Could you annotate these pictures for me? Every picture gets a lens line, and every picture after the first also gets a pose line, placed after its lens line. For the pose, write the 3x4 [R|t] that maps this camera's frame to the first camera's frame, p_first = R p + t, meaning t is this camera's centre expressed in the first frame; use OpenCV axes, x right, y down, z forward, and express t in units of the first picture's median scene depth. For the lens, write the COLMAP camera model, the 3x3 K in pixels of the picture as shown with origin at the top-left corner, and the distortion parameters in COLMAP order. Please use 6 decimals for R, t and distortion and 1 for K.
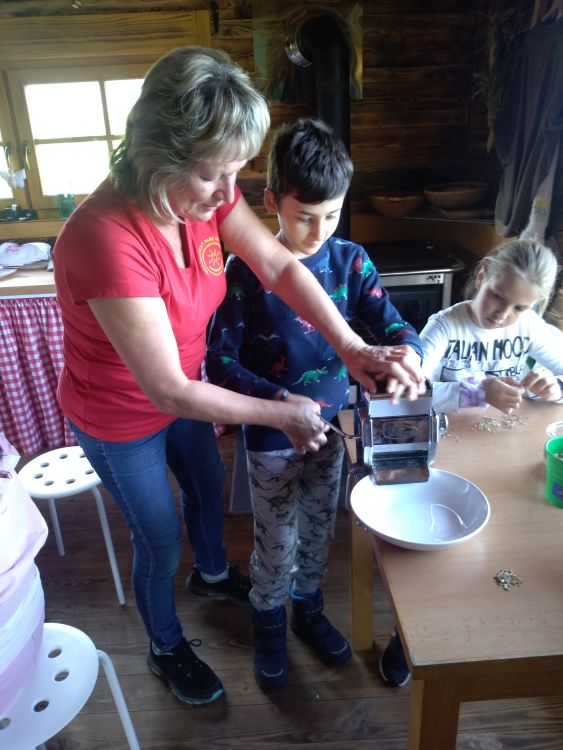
lens RADIAL K [[593.2, 0, 282.8], [0, 593.2, 369.4], [0, 0, 1]] dist [-0.046961, 0.064837]
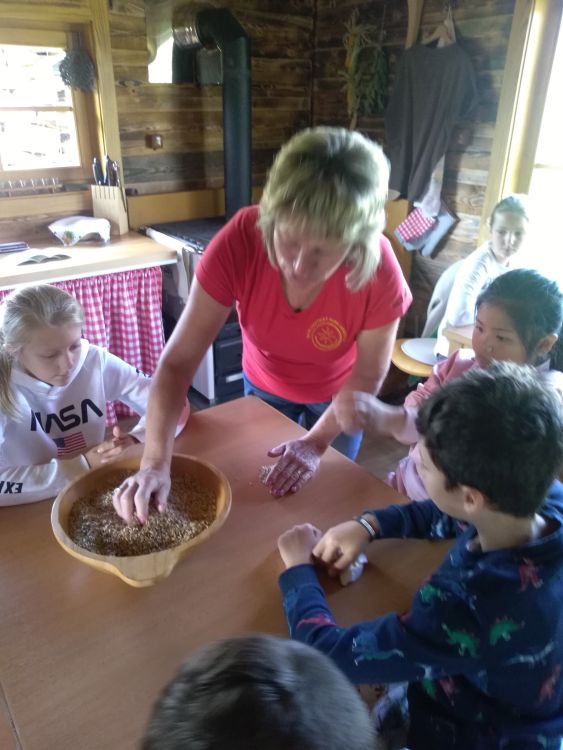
lens RADIAL K [[587.8, 0, 281.5], [0, 587.8, 375.0], [0, 0, 1]] dist [-0.005239, 0.001428]
pose [[0.849970, -0.176681, 0.496322, -0.522543], [0.151059, 0.984264, 0.091685, 0.004246], [-0.504711, -0.002956, 0.863284, -0.027382]]
